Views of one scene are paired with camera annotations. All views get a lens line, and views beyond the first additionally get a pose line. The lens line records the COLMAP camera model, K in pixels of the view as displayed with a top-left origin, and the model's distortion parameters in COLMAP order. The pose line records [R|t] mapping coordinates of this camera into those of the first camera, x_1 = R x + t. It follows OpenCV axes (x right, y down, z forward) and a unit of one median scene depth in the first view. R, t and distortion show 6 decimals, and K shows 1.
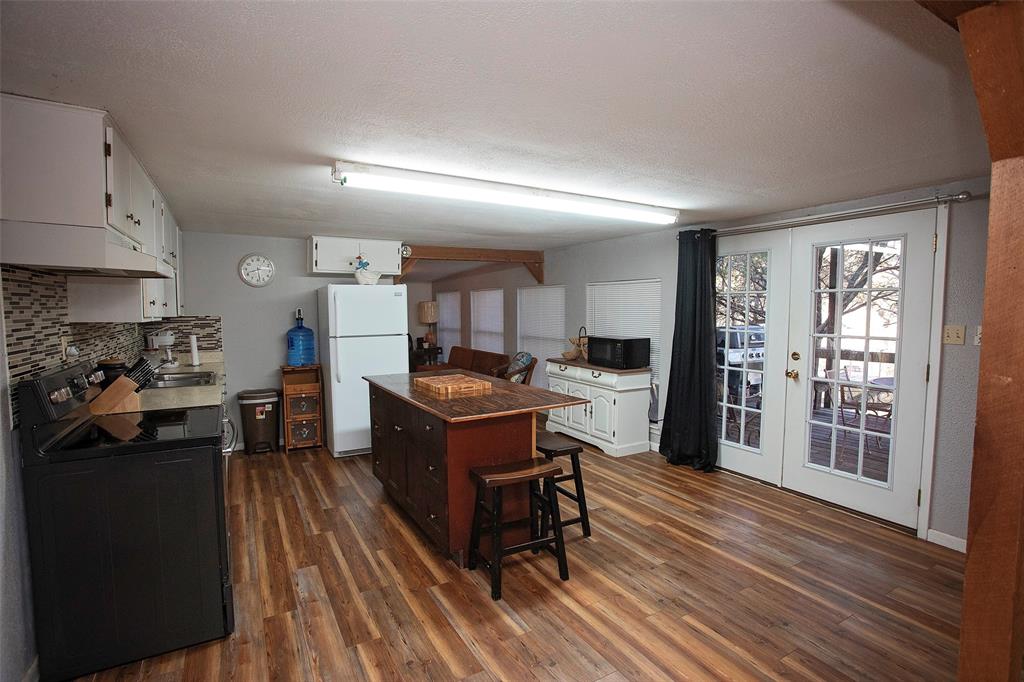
lens RADIAL K [[495.0, 0, 512.0], [0, 495.0, 341.0], [0, 0, 1]] dist [-0.079029, 0.033174]
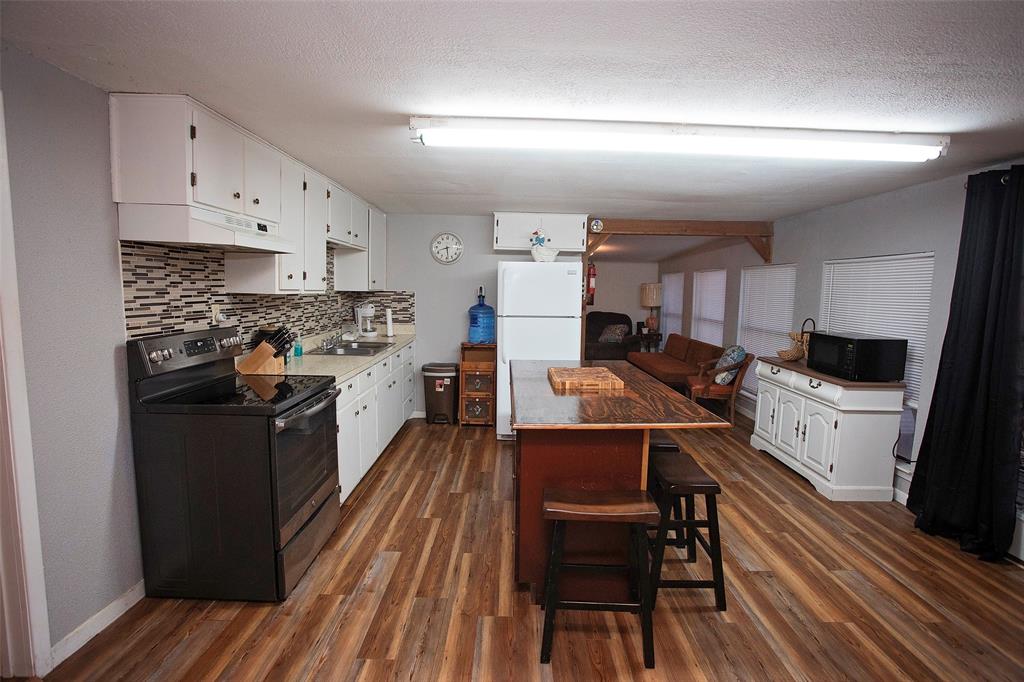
lens RADIAL K [[495.0, 0, 512.0], [0, 495.0, 341.0], [0, 0, 1]] dist [-0.079029, 0.033174]
pose [[0.867019, 0.069859, -0.493354, 0.138016], [-0.052508, 0.997420, 0.048958, -0.008094], [0.495501, -0.016542, 0.868450, 0.161492]]
